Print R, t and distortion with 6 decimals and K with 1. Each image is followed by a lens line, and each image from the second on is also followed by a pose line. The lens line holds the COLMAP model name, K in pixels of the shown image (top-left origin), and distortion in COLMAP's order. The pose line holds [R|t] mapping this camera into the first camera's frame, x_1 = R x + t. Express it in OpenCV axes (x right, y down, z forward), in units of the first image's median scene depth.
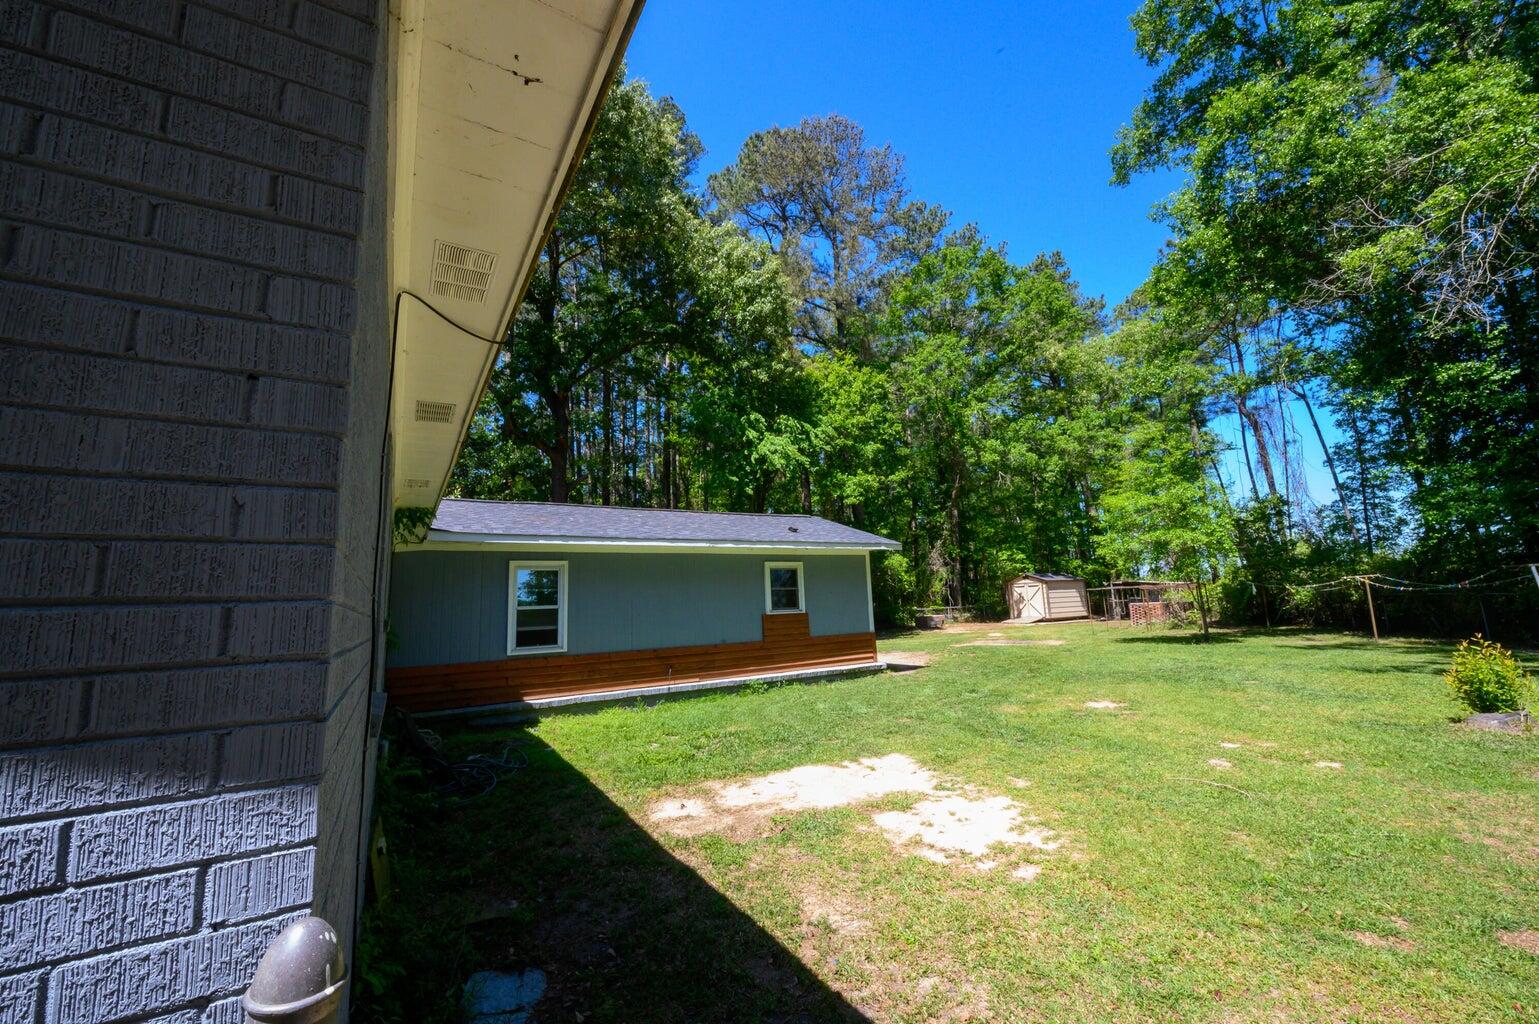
lens RADIAL K [[624.0, 0, 770.9], [0, 624.0, 518.5], [0, 0, 1]] dist [-0.002235, 0.000166]
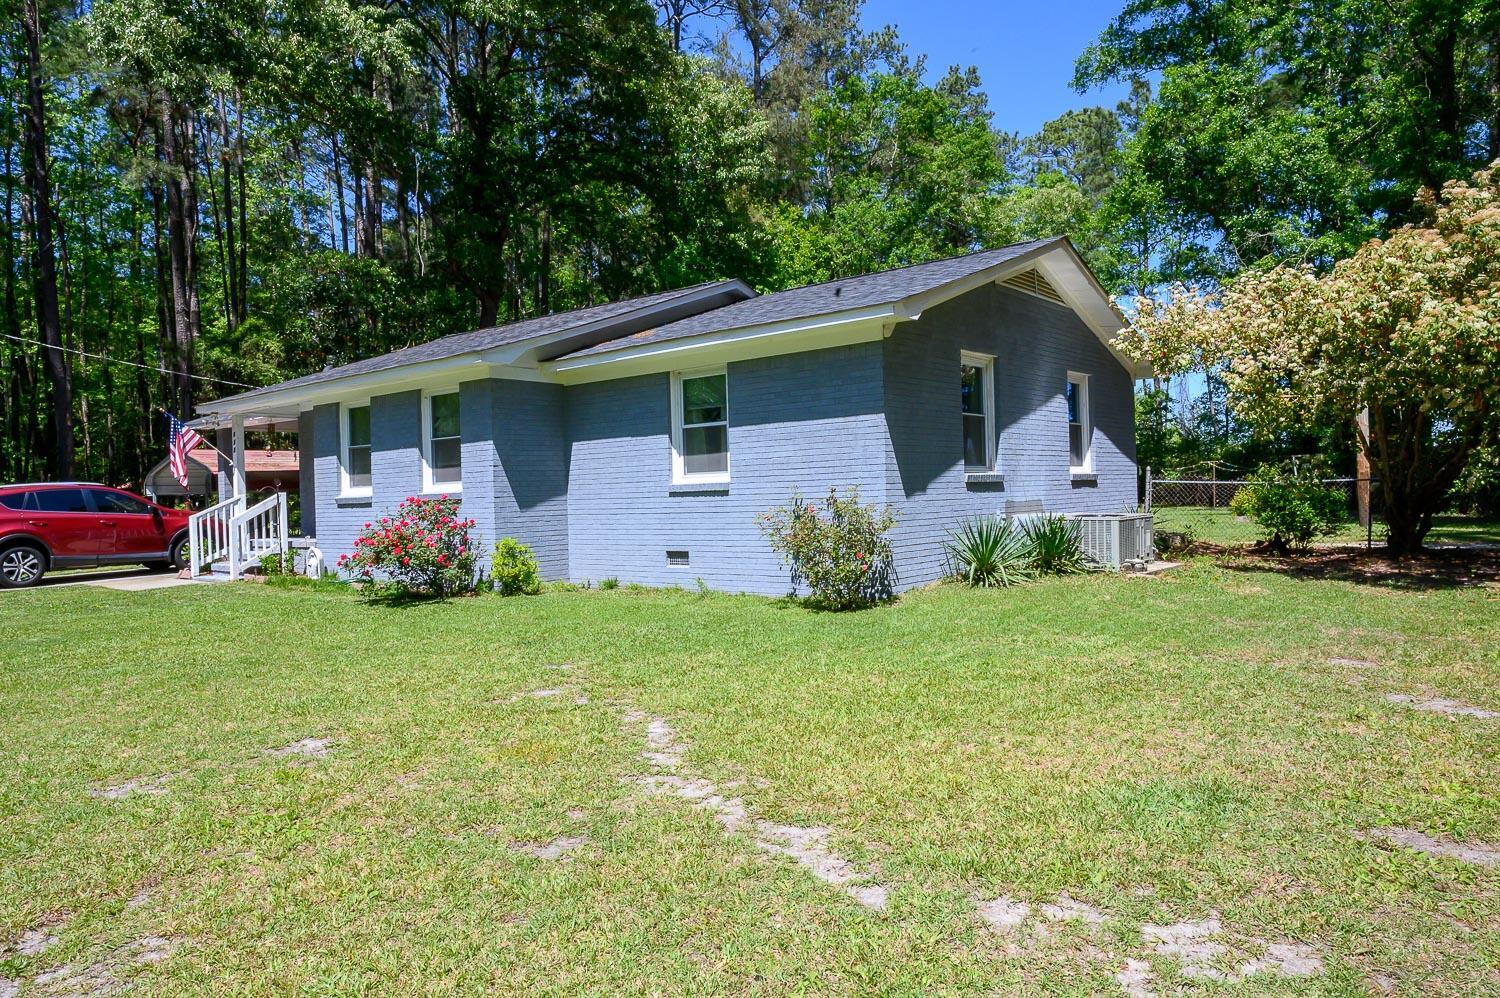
lens RADIAL K [[1007.9, 0, 754.1], [0, 1007.9, 499.9], [0, 0, 1]] dist [0.029845, -0.004183]
pose [[0.948924, 0.019020, 0.314932, -0.403367], [-0.063816, 0.989120, 0.132549, -0.031296], [-0.308985, -0.145877, 0.939813, -0.456130]]
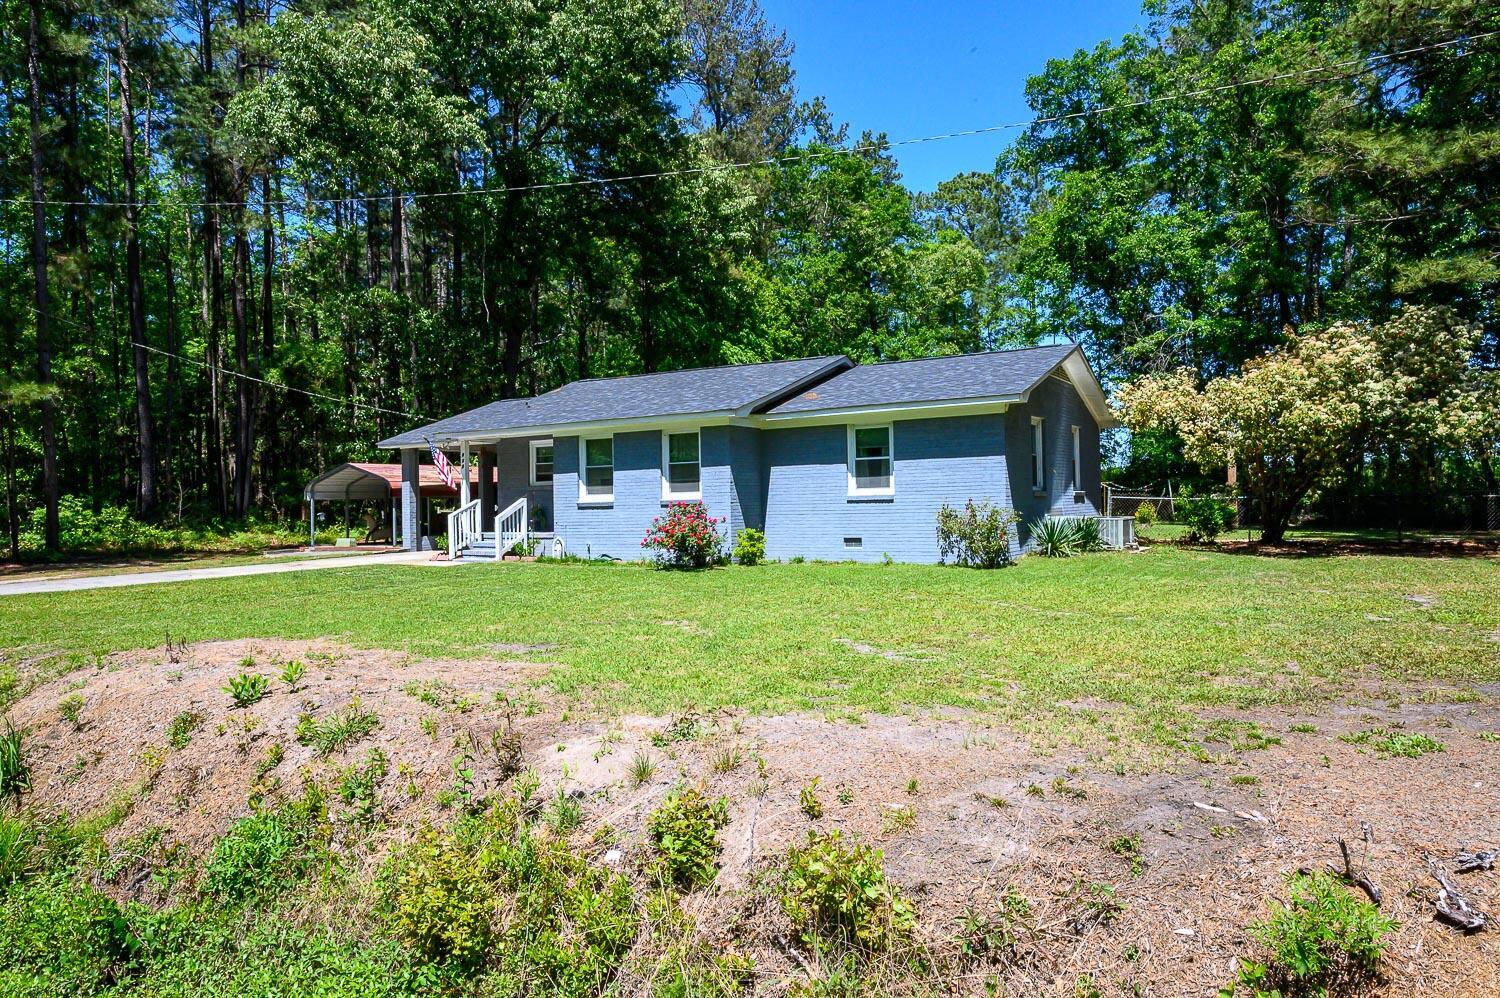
lens RADIAL K [[1007.9, 0, 746.8], [0, 1007.9, 497.3], [0, 0, 1]] dist [0.029845, -0.004183]
pose [[0.897544, 0.033728, 0.439634, -0.671000], [-0.089547, 0.990235, 0.106848, -0.044256], [-0.431737, -0.135269, 0.891799, -0.621806]]
